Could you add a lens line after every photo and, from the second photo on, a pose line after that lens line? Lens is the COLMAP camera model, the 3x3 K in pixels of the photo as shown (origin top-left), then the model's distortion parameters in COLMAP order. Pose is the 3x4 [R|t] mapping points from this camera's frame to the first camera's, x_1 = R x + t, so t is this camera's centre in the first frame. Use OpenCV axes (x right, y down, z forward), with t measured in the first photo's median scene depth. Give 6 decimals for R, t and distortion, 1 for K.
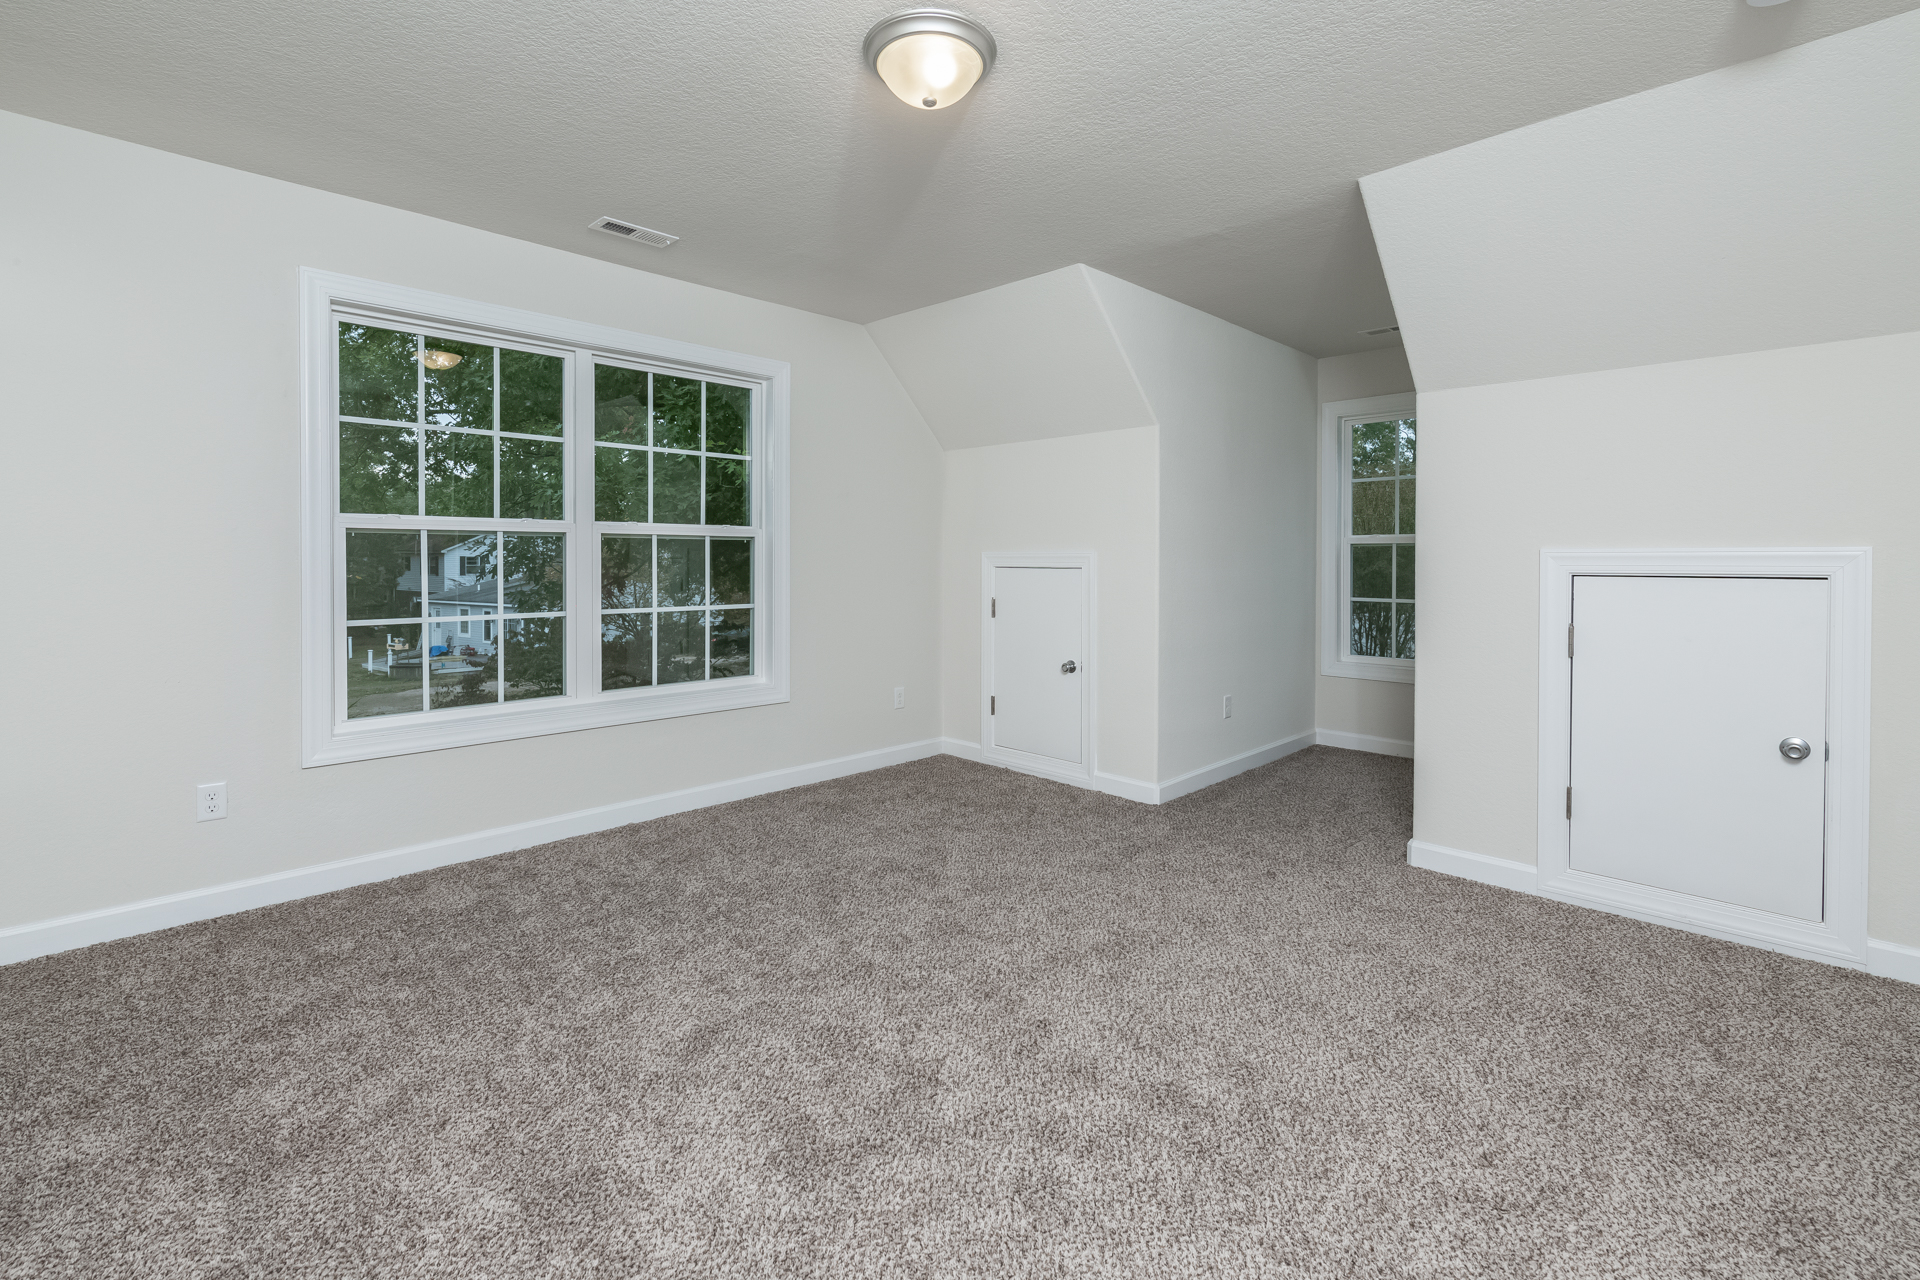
lens RADIAL K [[846.4, 0, 963.7], [0, 846.4, 560.5], [0, 0, 1]] dist [0.000769, -0.000269]
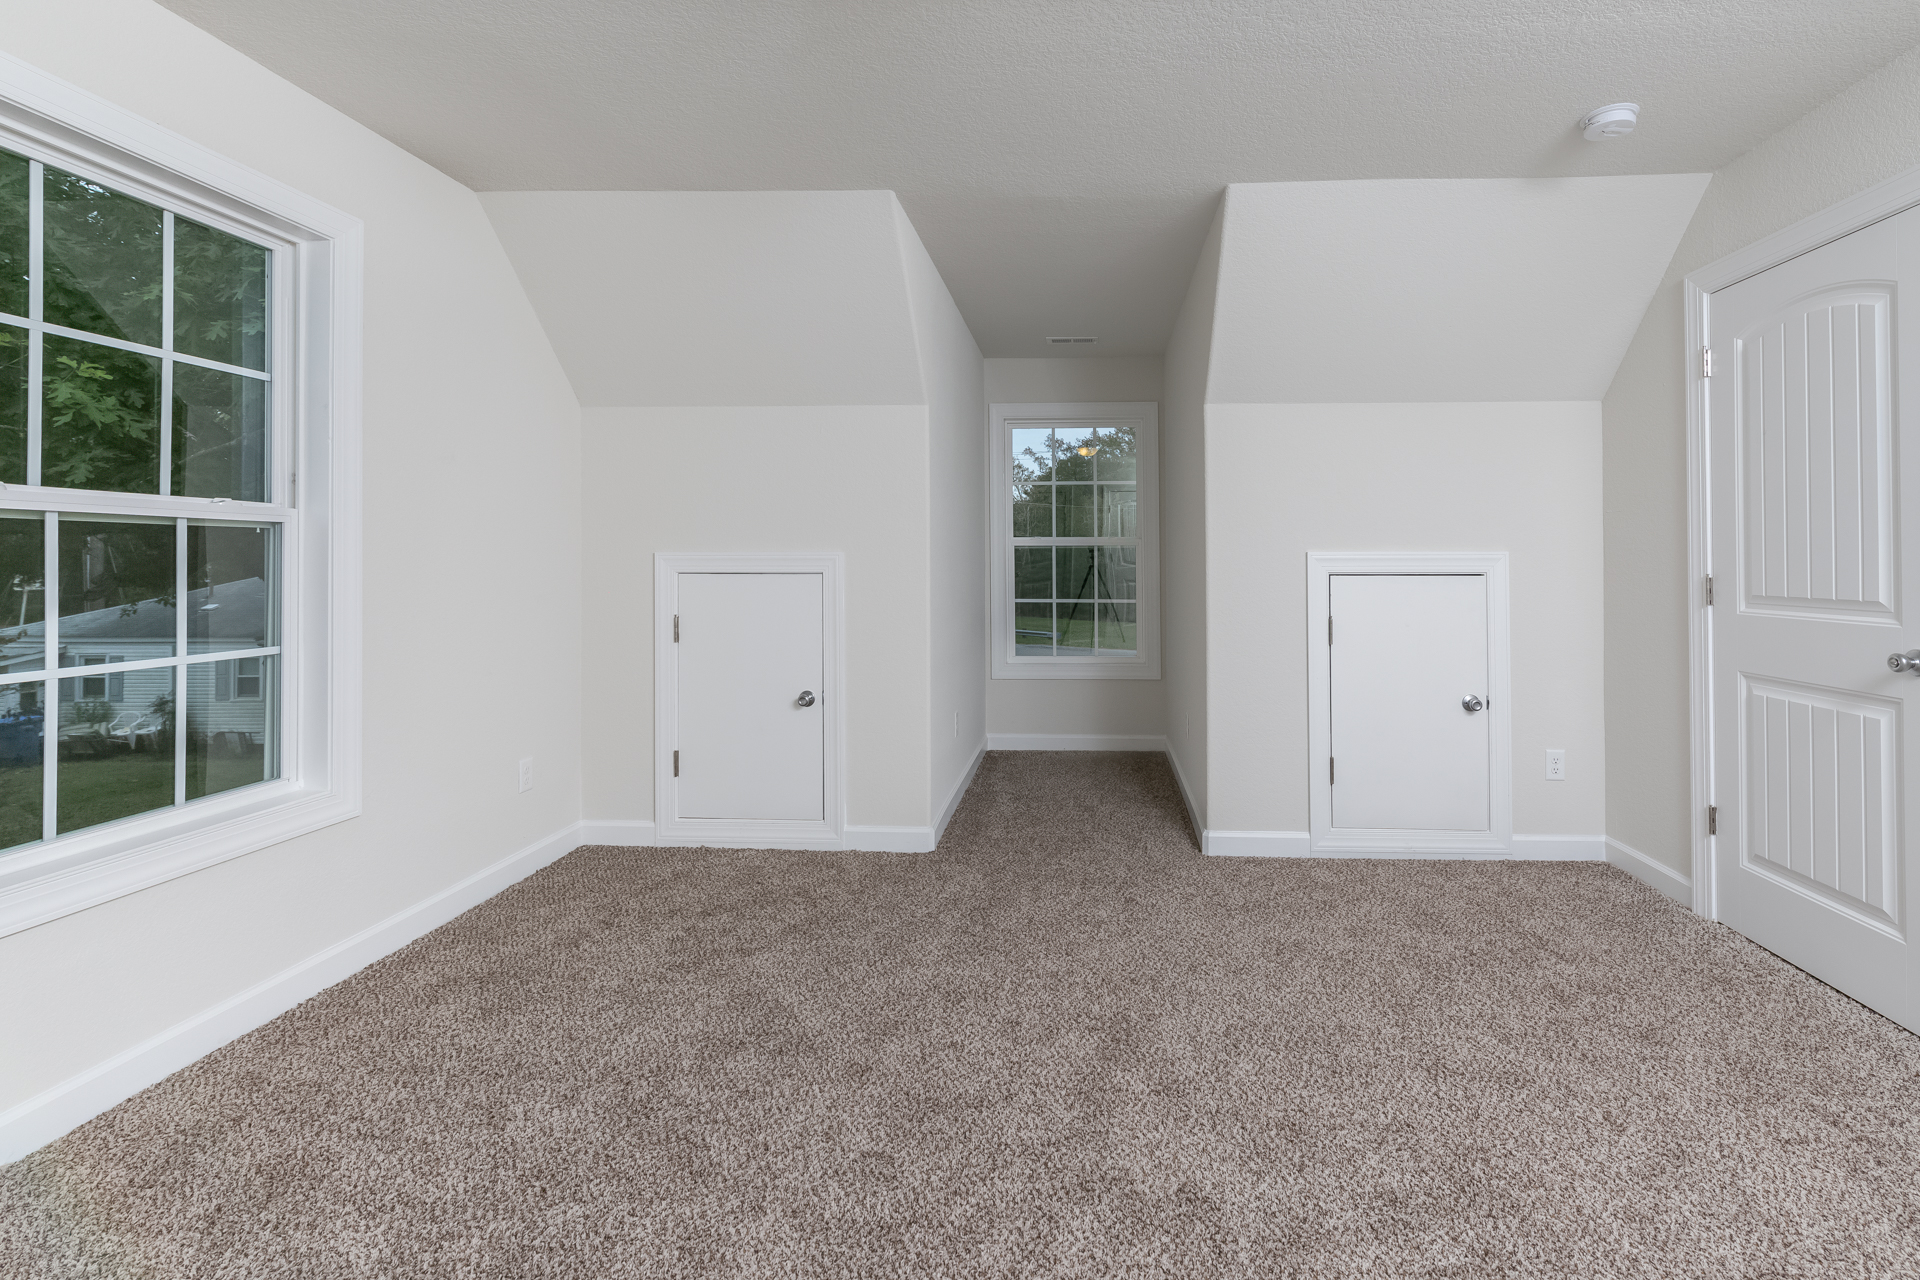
lens RADIAL K [[856.9, 0, 959.8], [0, 856.9, 550.7], [0, 0, 1]] dist [-0.000931, -0.000732]
pose [[0.742092, 0.005980, 0.670272, -0.377566], [0.003250, 0.999916, -0.012518, -0.002278], [-0.670291, 0.011468, 0.742010, 0.389653]]
